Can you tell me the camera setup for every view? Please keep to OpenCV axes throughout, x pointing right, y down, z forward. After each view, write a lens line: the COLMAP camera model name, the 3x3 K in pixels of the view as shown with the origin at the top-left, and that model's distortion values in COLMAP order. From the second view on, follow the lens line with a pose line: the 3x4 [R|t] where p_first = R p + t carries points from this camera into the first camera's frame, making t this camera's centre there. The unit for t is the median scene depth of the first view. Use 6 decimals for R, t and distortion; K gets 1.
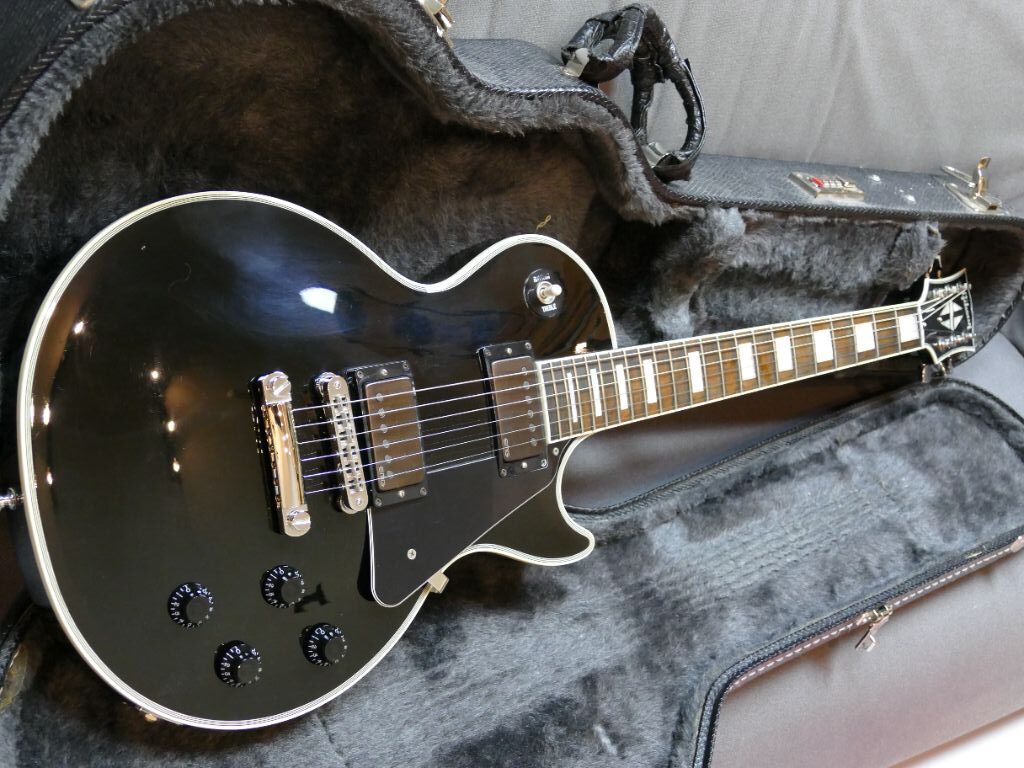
lens RADIAL K [[1469.3, 0, 508.6], [0, 1469.3, 388.7], [0, 0, 1]] dist [-0.019706, -0.042194]
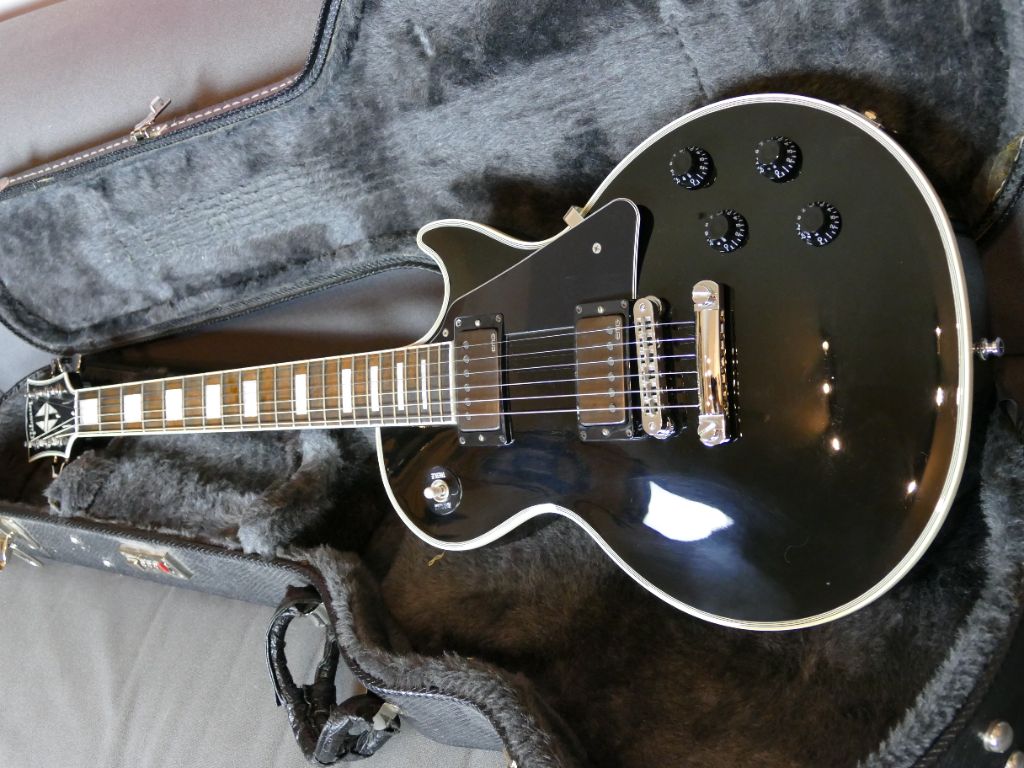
lens RADIAL K [[1469.3, 0, 508.6], [0, 1469.3, 388.7], [0, 0, 1]] dist [-0.019706, -0.042194]
pose [[-0.995011, -0.099760, -0.000638, -0.013458], [0.099754, -0.994831, -0.018998, 0.027361], [0.001260, -0.018967, 0.999819, -0.003532]]
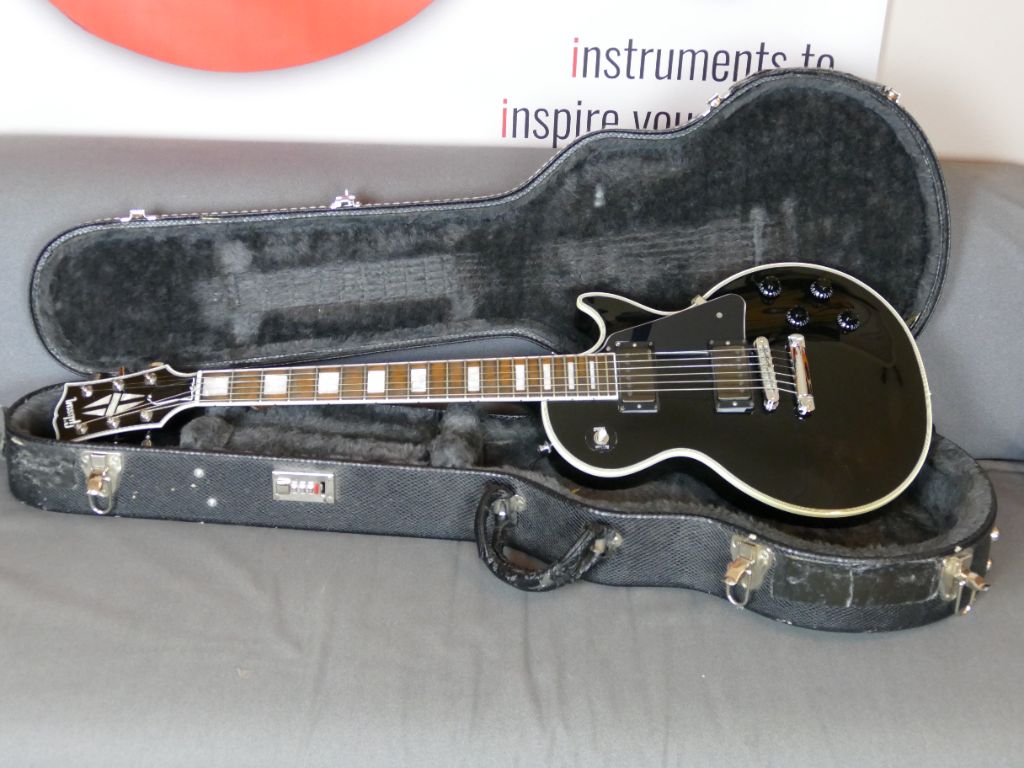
lens RADIAL K [[1469.3, 0, 508.6], [0, 1469.3, 388.7], [0, 0, 1]] dist [-0.019706, -0.042194]
pose [[-0.757406, -0.421605, -0.498583, 0.878591], [0.117979, -0.839391, 0.530569, -0.841966], [-0.642197, 0.343034, 0.685500, -0.022753]]
